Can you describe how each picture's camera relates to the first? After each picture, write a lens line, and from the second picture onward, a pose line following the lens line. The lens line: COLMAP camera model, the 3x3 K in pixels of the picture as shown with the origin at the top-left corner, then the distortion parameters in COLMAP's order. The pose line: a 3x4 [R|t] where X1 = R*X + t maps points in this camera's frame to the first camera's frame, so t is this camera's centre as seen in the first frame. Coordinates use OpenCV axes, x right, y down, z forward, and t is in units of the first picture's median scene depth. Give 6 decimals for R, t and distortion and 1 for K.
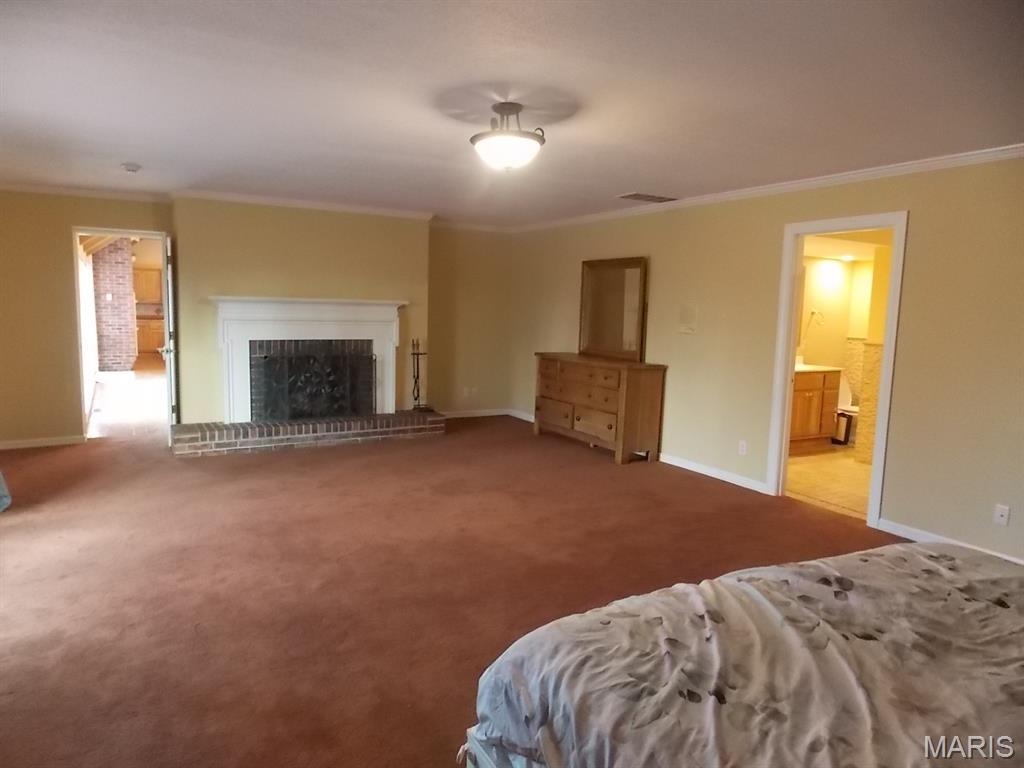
lens RADIAL K [[680.7, 0, 510.0], [0, 680.7, 387.0], [0, 0, 1]] dist [0.006955, -0.002473]
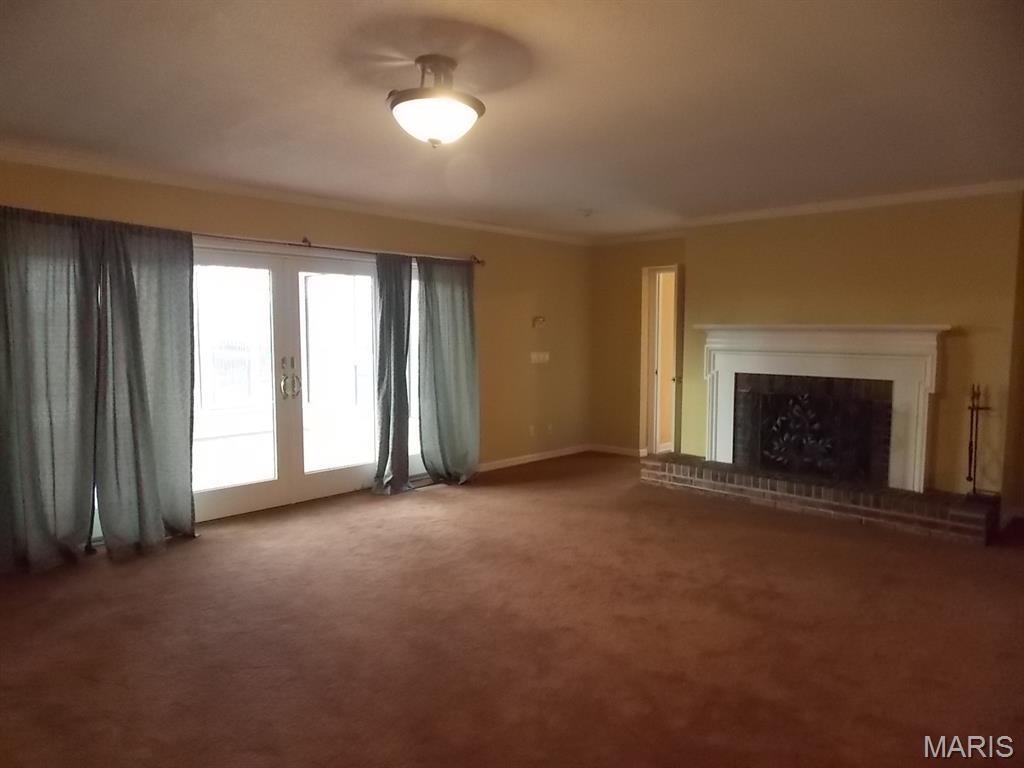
lens RADIAL K [[680.7, 0, 507.3], [0, 680.7, 376.8], [0, 0, 1]] dist [0.006955, -0.002473]
pose [[0.277313, 0.045420, -0.959705, 0.385855], [-0.115049, 0.993264, 0.013764, -0.040054], [0.953866, 0.106596, 0.280671, 0.449507]]
